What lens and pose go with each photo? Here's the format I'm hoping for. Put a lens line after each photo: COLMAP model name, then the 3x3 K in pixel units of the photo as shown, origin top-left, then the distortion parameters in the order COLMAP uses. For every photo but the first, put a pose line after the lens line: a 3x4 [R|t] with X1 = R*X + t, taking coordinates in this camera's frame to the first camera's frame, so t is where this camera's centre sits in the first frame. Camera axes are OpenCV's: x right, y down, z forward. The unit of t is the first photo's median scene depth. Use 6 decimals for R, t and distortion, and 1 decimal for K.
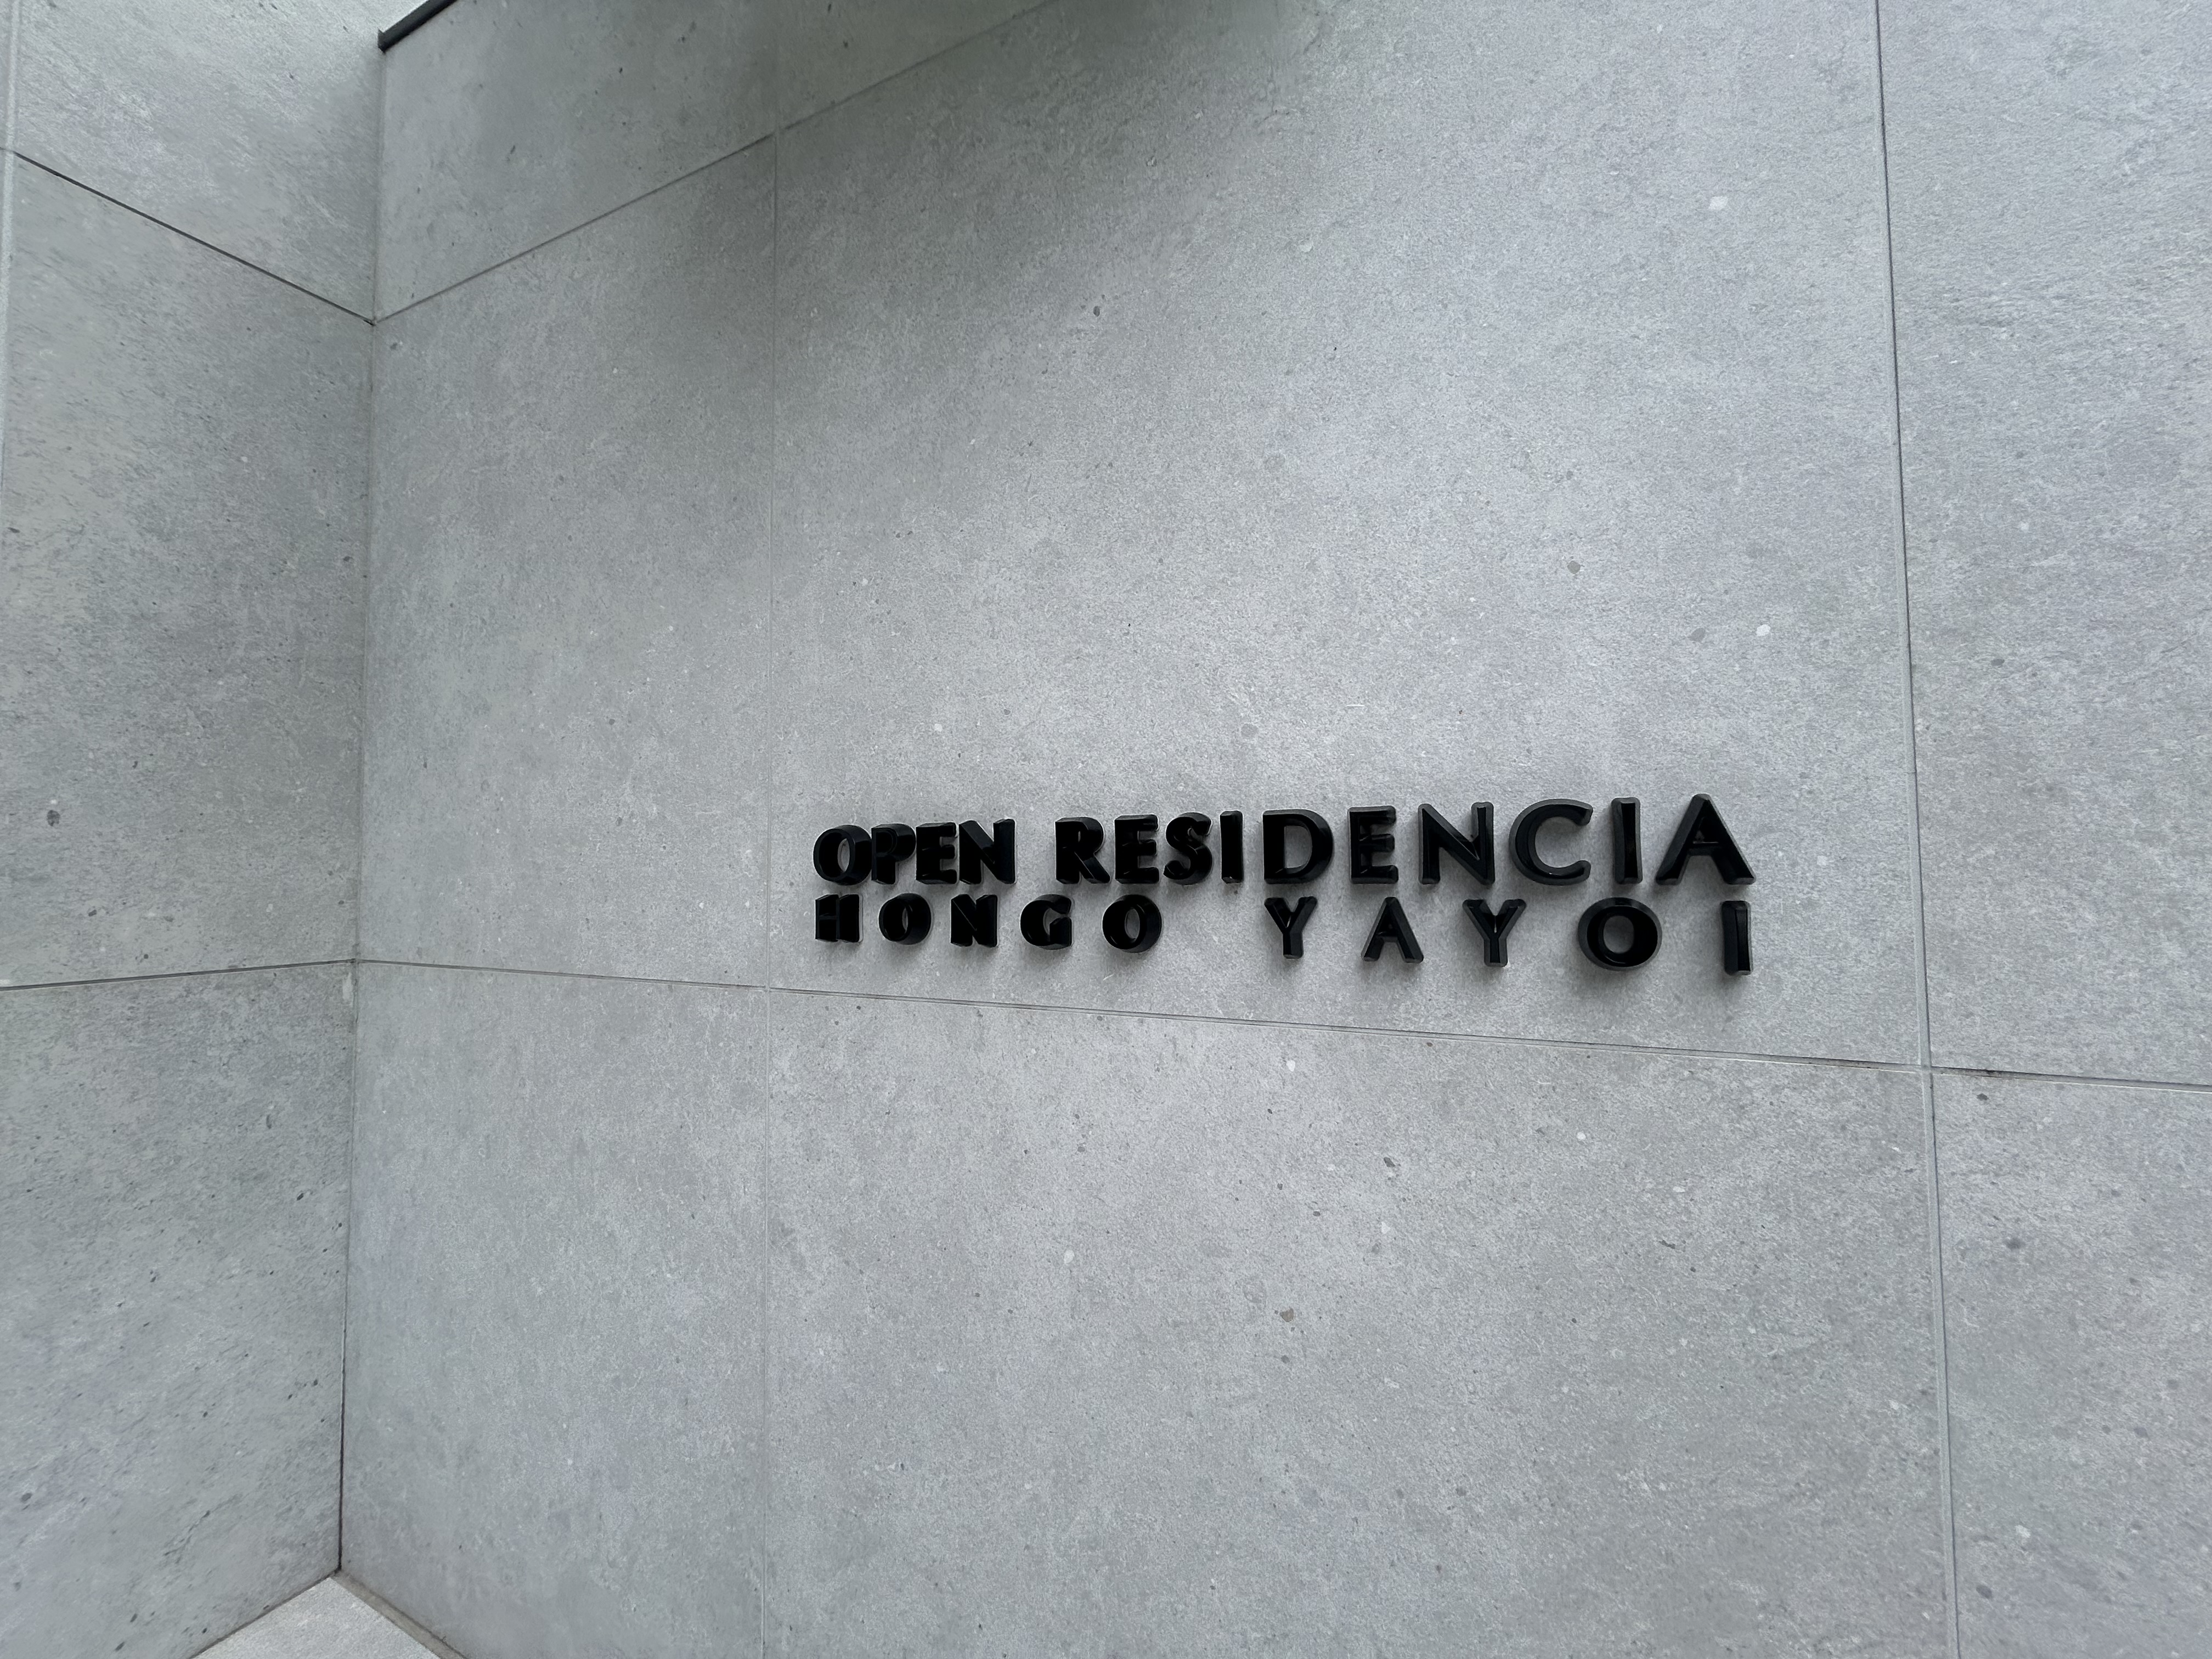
lens RADIAL K [[888.8, 0, 1103.8], [0, 888.8, 823.7], [0, 0, 1]] dist [-0.003754, -0.000554]
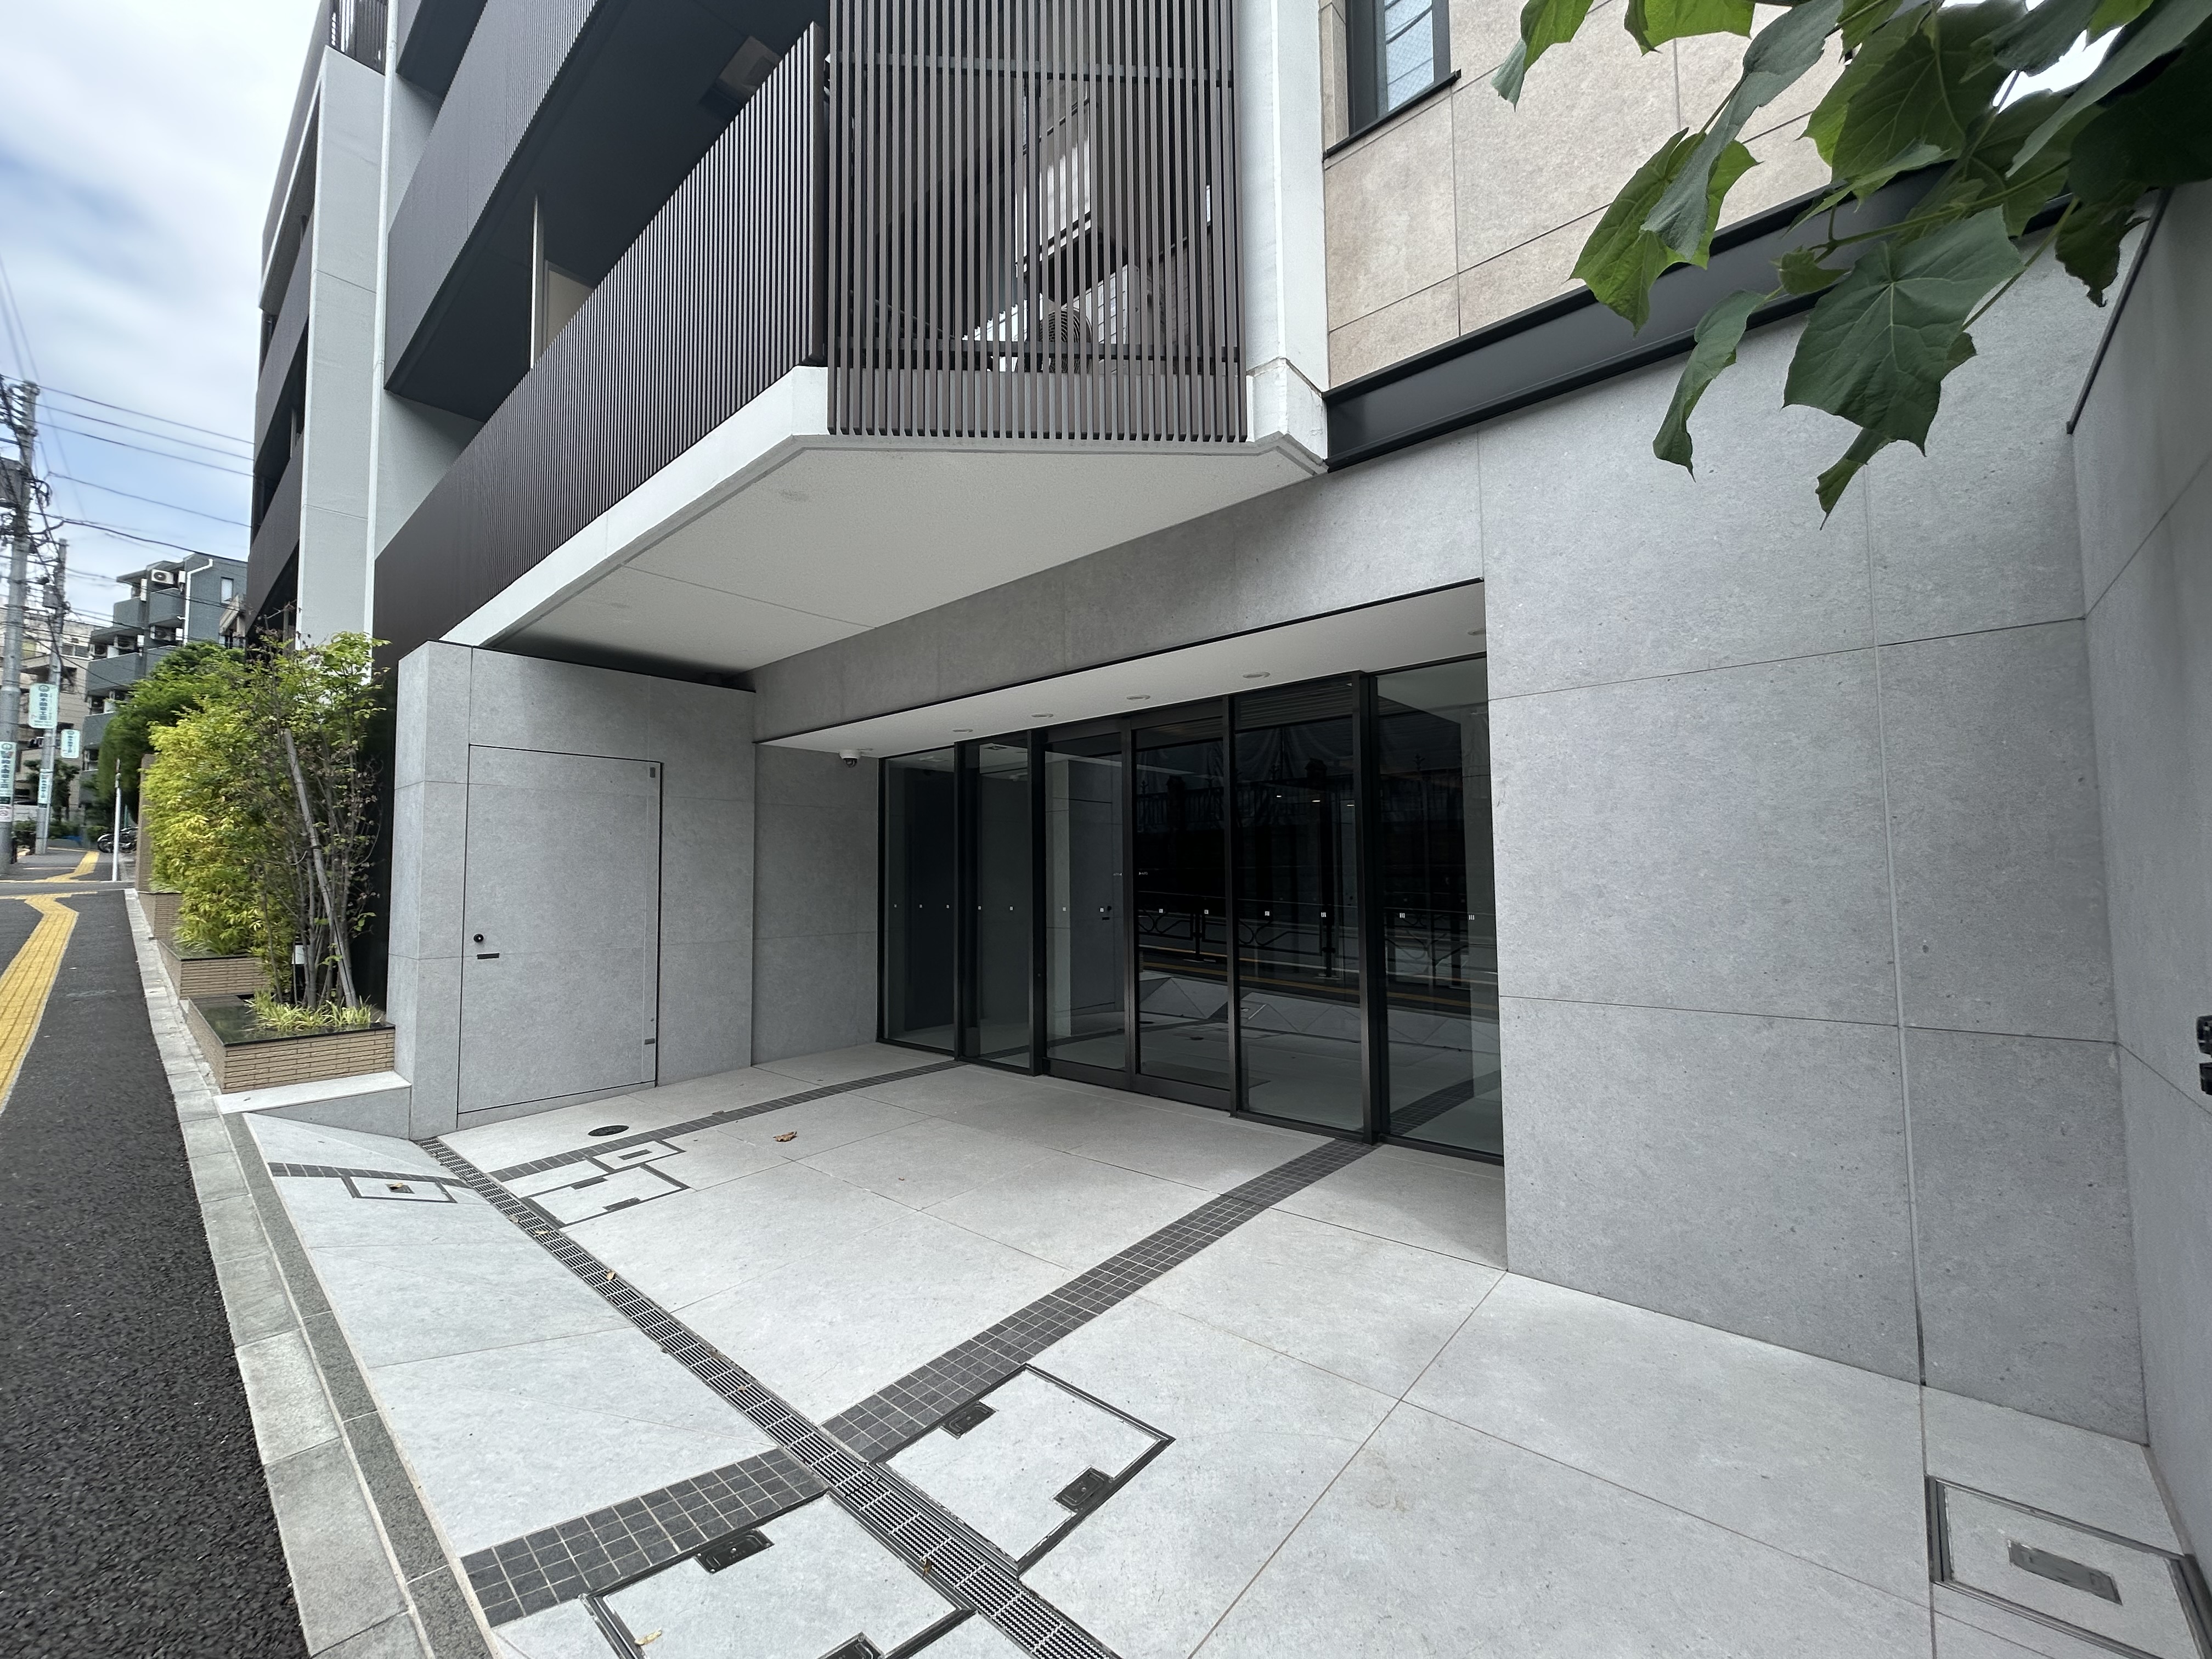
lens RADIAL K [[888.8, 0, 1102.2], [0, 888.8, 829.2], [0, 0, 1]] dist [-0.003754, -0.000554]
pose [[-0.267407, -0.046260, -0.962472, 1.188909], [0.054088, 0.996552, -0.062925, -0.227628], [0.962064, -0.068885, -0.263983, -0.267948]]
